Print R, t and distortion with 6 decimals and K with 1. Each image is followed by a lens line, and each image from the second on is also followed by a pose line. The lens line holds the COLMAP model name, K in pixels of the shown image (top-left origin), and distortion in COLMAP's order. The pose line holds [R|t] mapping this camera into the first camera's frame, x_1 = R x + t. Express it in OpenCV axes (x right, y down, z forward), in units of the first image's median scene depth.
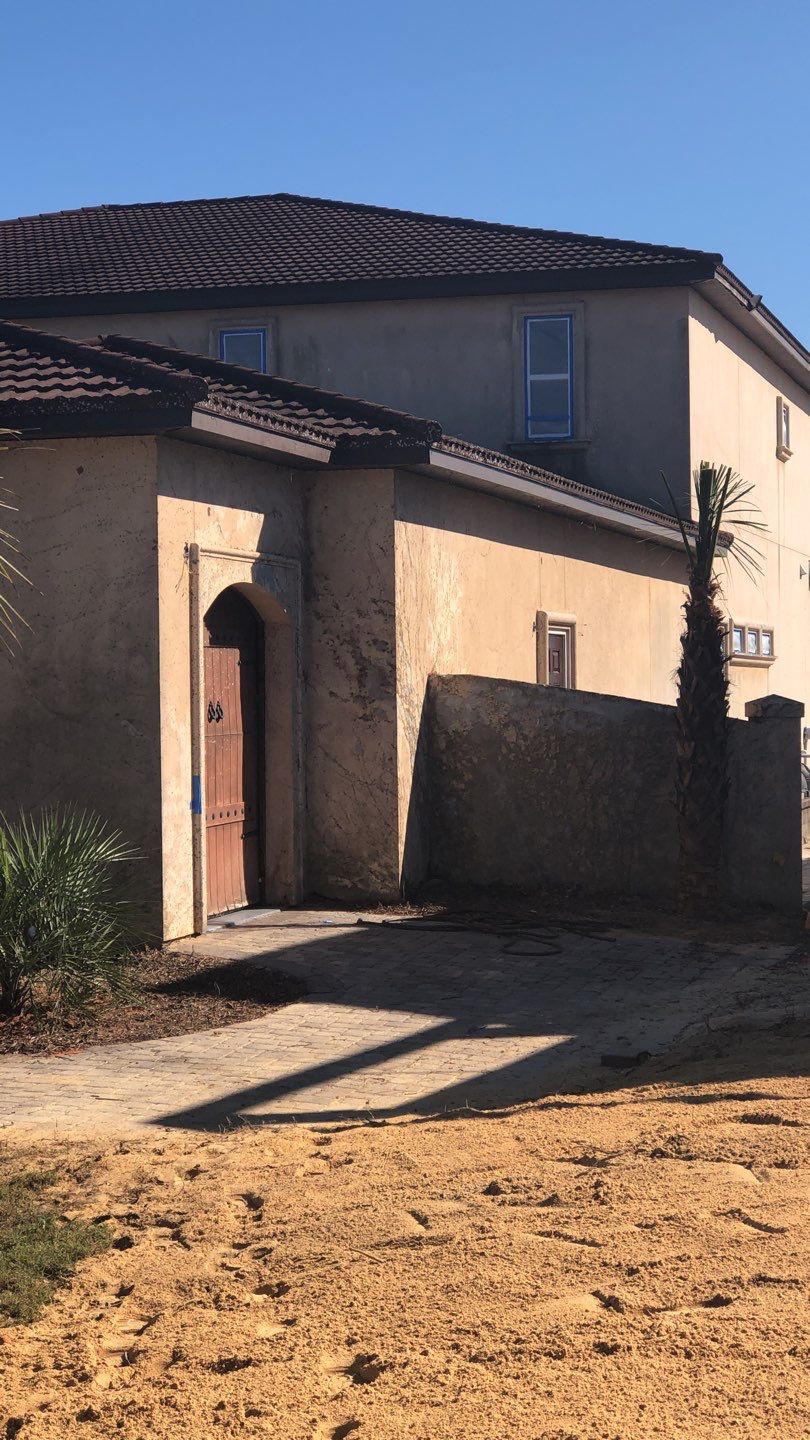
lens RADIAL K [[2719.3, 0, 405.0], [0, 2719.3, 720.0], [0, 0, 1]] dist [-0.185339, 0.023311]
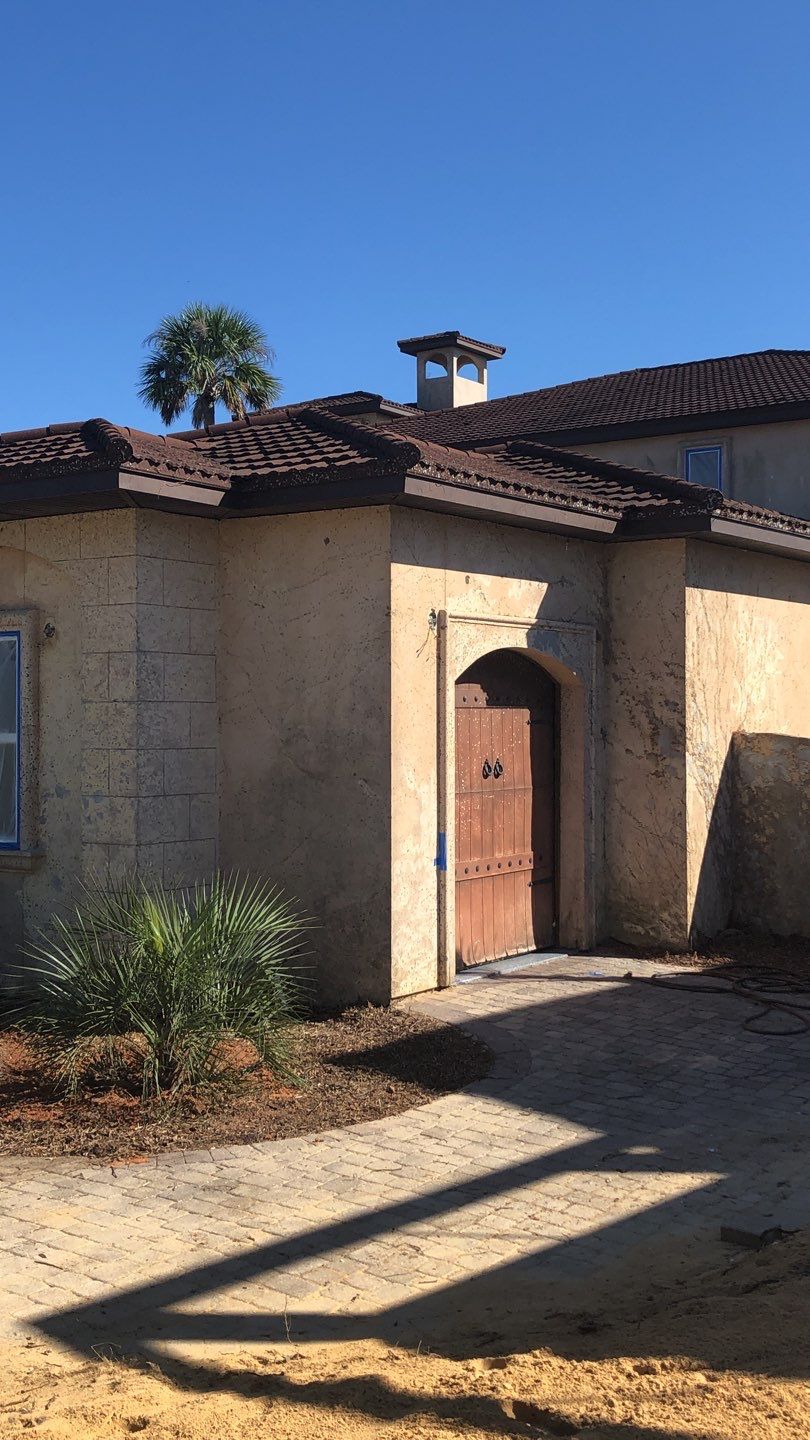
lens RADIAL K [[1630.2, 0, 406.1], [0, 1630.2, 700.5], [0, 0, 1]] dist [0.153076, -0.471348]
pose [[0.940258, 0.002434, -0.340455, 0.111388], [-0.009568, 0.999768, -0.019277, -0.016458], [0.340330, 0.021383, 0.940063, 0.370838]]
